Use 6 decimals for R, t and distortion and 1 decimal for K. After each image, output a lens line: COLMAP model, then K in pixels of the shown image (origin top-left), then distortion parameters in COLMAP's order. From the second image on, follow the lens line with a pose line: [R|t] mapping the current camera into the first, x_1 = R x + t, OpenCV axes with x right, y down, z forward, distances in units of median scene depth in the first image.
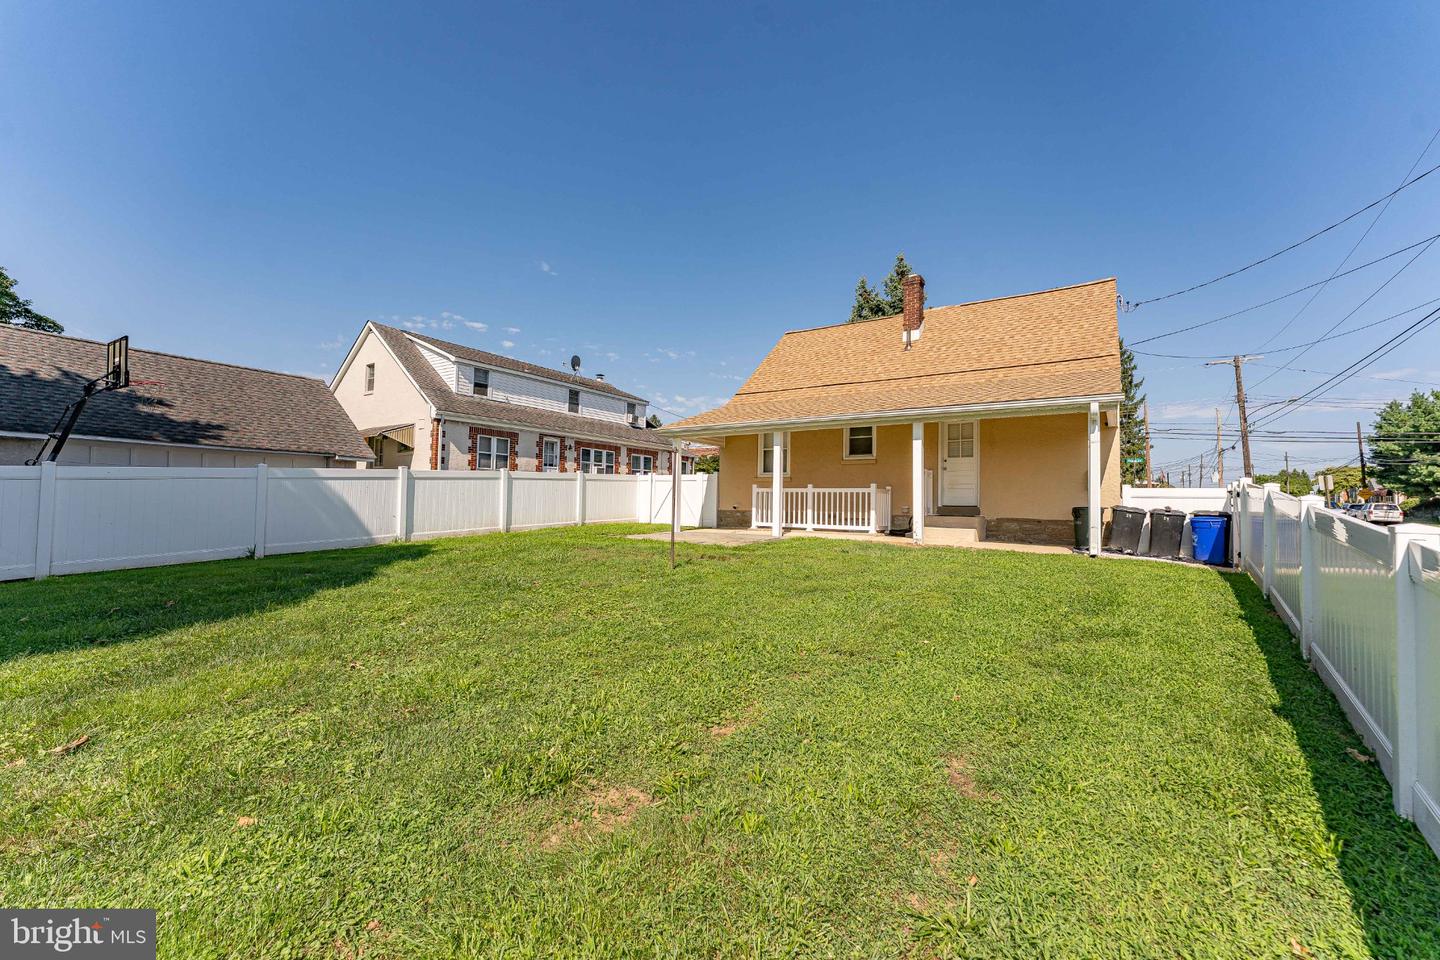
lens RADIAL K [[573.6, 0, 720.0], [0, 573.6, 480.0], [0, 0, 1]] dist [-0.018660, -0.000134]
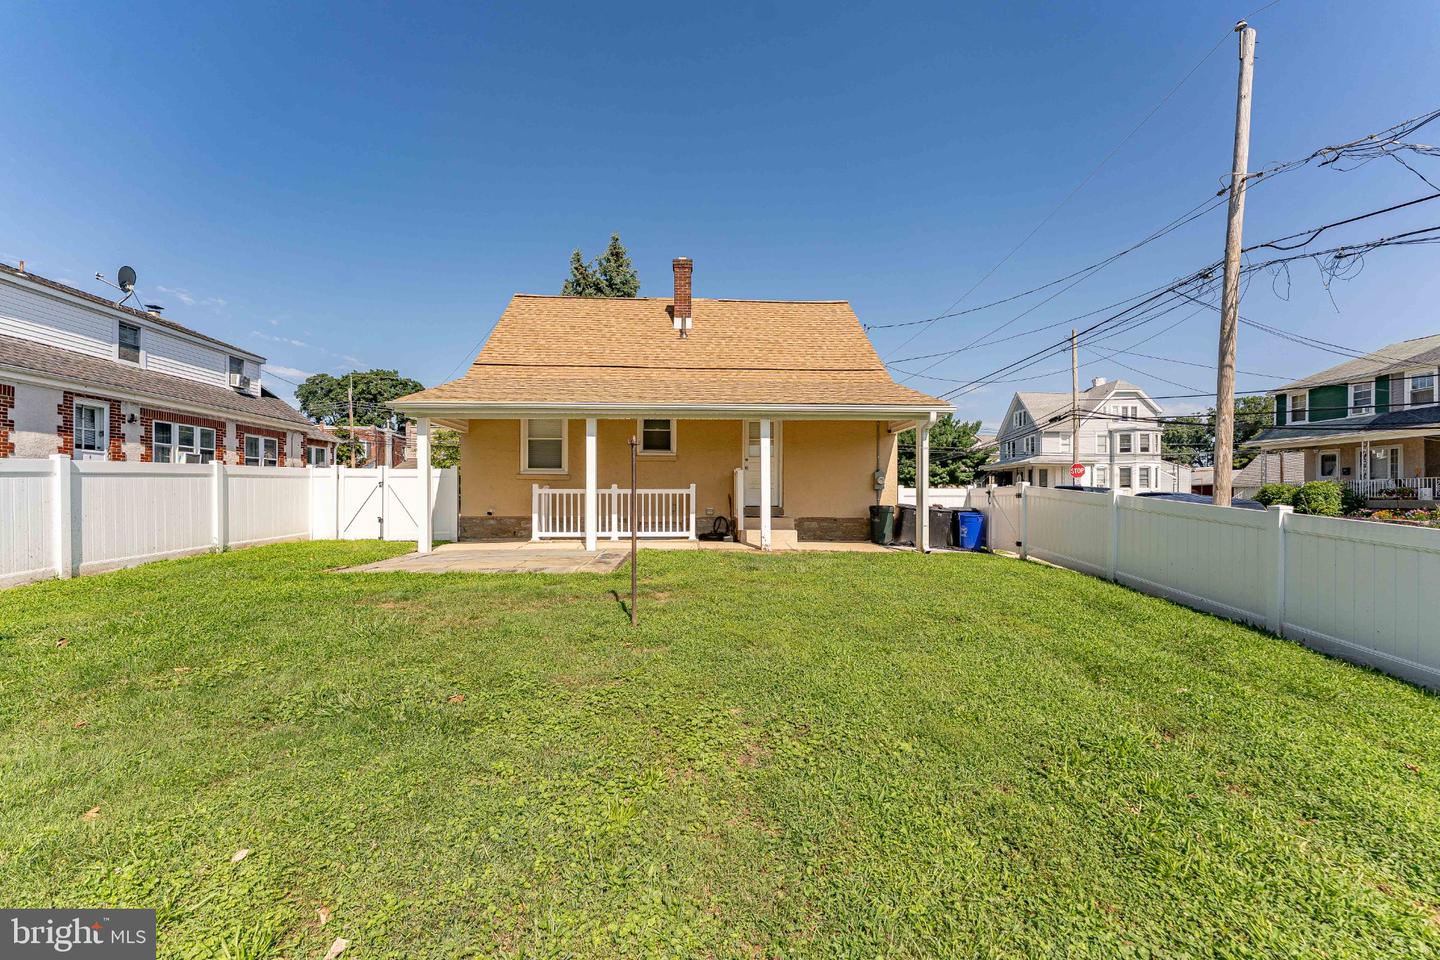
lens RADIAL K [[588.5, 0, 711.8], [0, 588.5, 483.2], [0, 0, 1]] dist [-0.001433, 0.000078]
pose [[0.799298, -0.001227, 0.600933, -0.200734], [-0.010083, 0.999830, 0.015451, -0.006866], [-0.600850, -0.018409, 0.799150, 0.194615]]
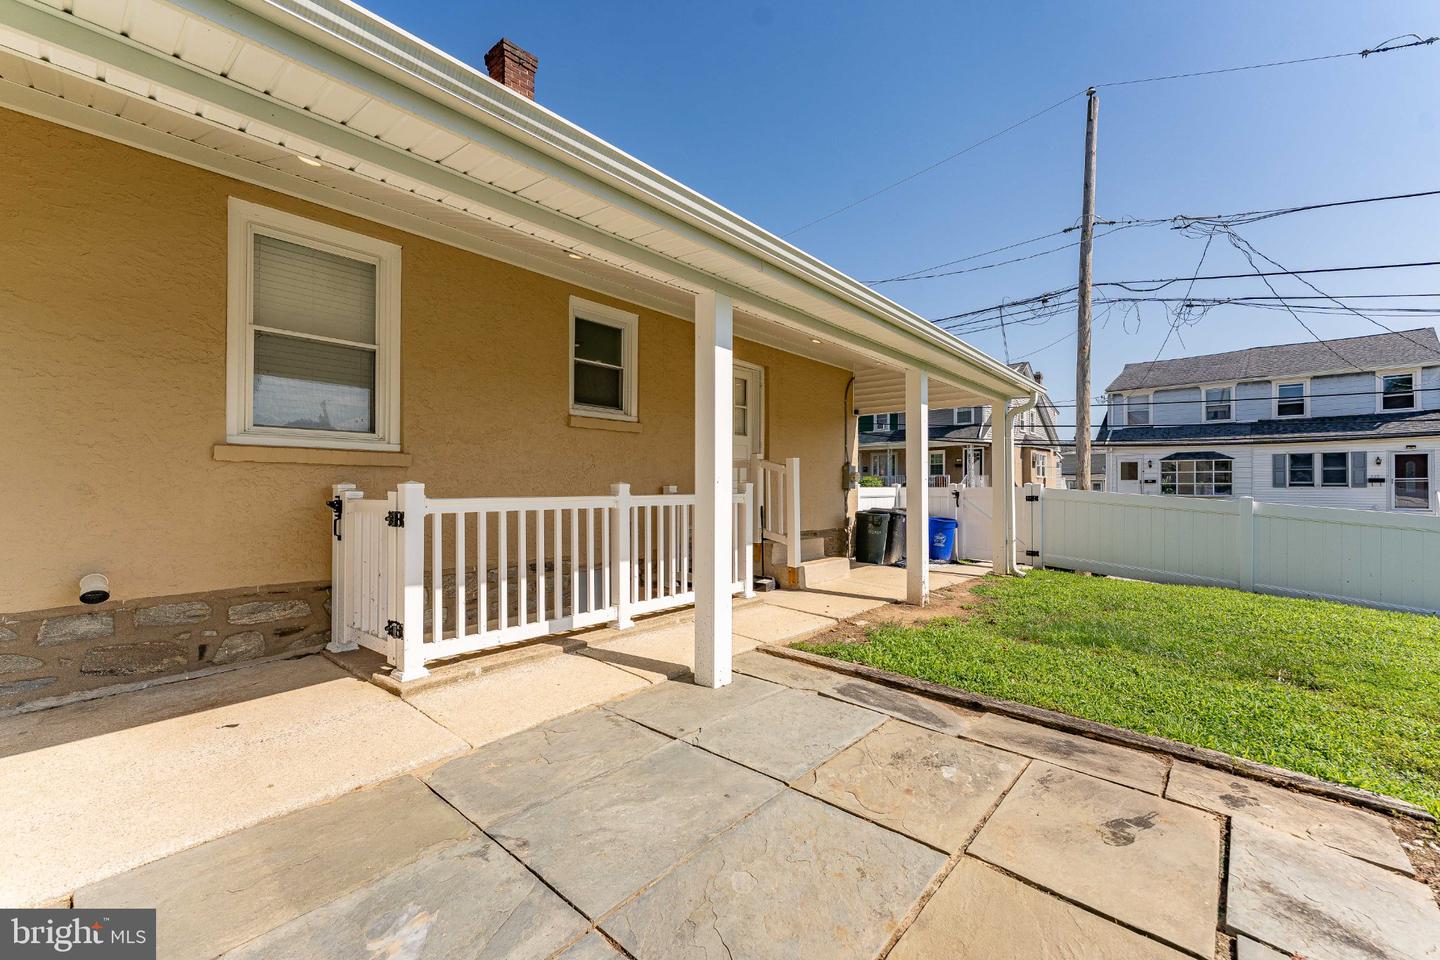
lens RADIAL K [[586.7, 0, 737.4], [0, 586.7, 480.1], [0, 0, 1]] dist [-0.000519, -0.000383]
pose [[0.098474, -0.009484, 0.995094, -0.138831], [-0.037303, 0.999217, 0.013215, -0.000793], [-0.994440, -0.038422, 0.098043, 0.747863]]
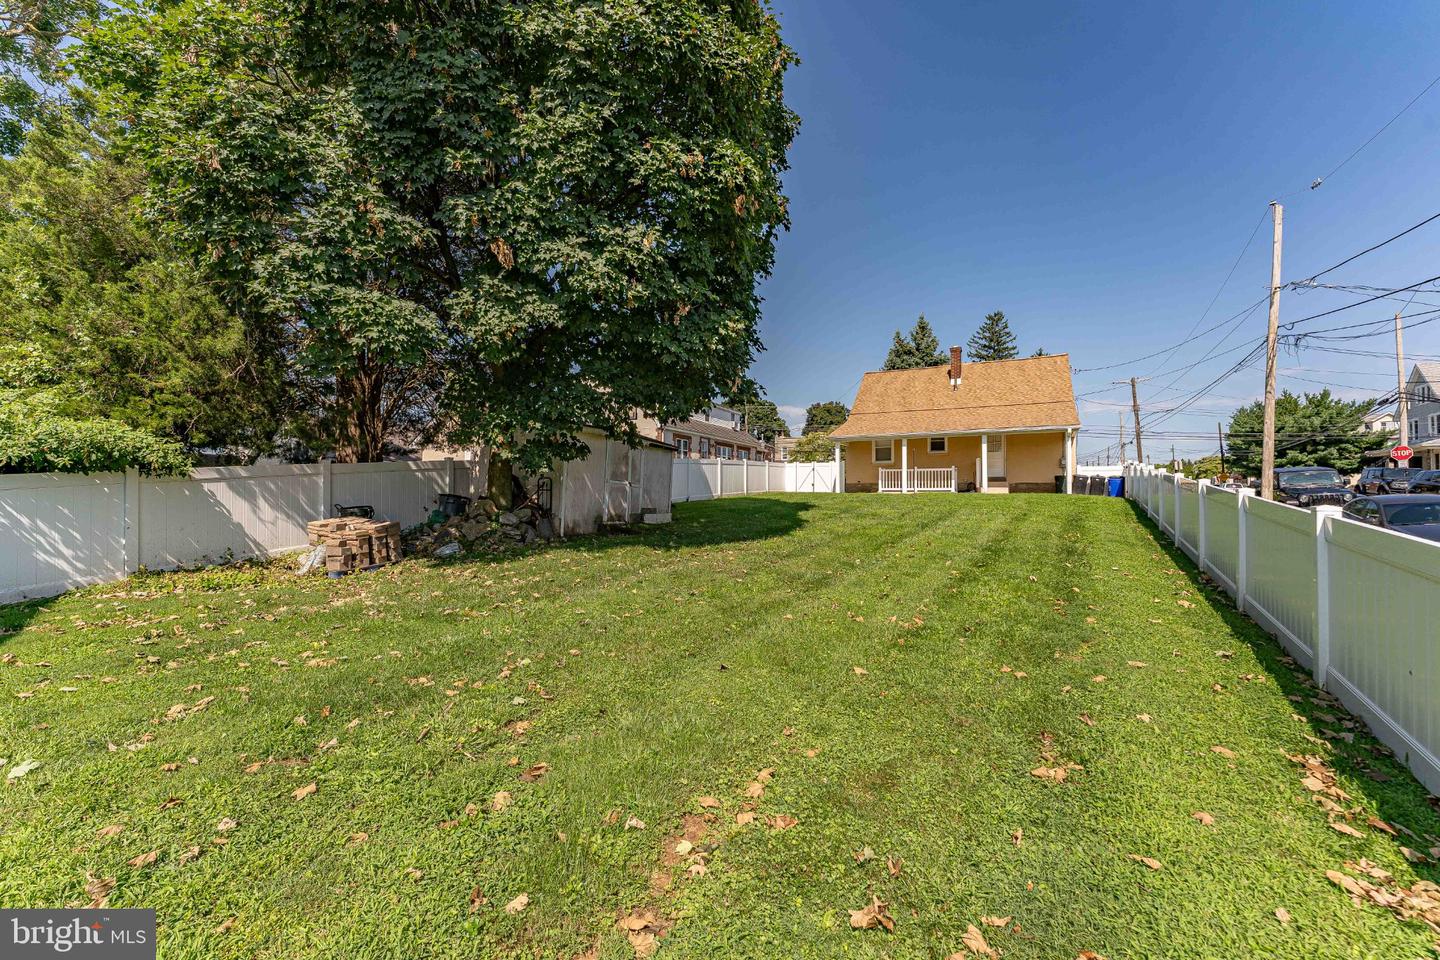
lens RADIAL K [[588.5, 0, 711.8], [0, 588.5, 483.2], [0, 0, 1]] dist [-0.001433, 0.000078]
pose [[0.993413, -0.009866, 0.114162, -0.593973], [0.007999, 0.999827, 0.016800, 0.019561], [-0.114308, -0.015776, 0.993320, -0.678261]]
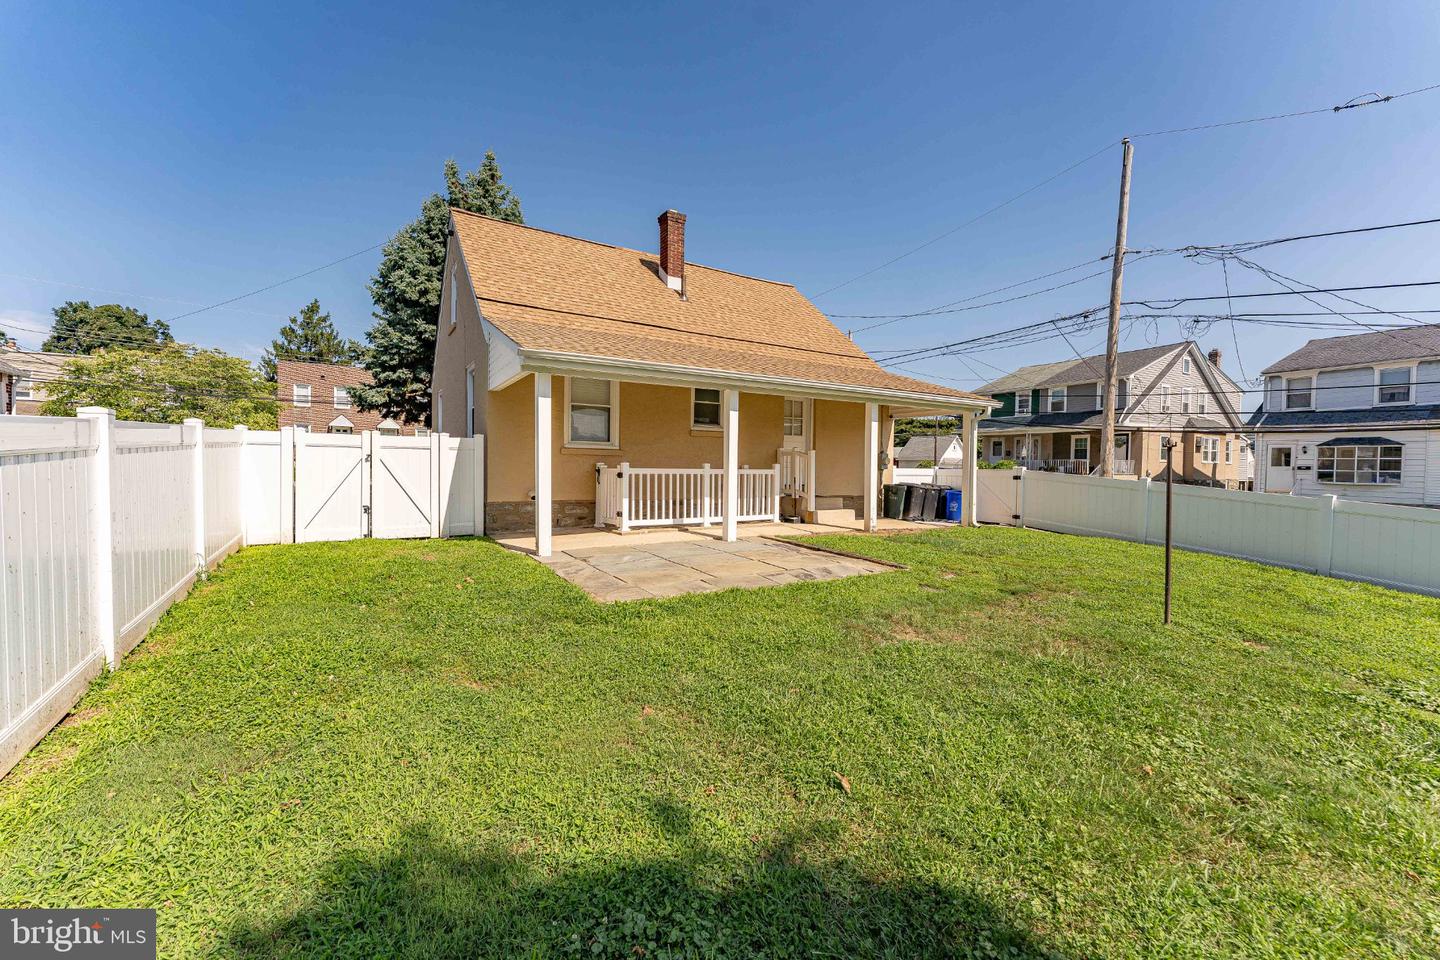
lens RADIAL K [[581.7, 0, 724.7], [0, 581.7, 474.5], [0, 0, 1]] dist [-0.000940, 0.000125]
pose [[0.398919, -0.027777, 0.916565, -0.430152], [-0.040852, 0.998010, 0.048026, -0.012482], [-0.916076, -0.056602, 0.396991, 0.564425]]
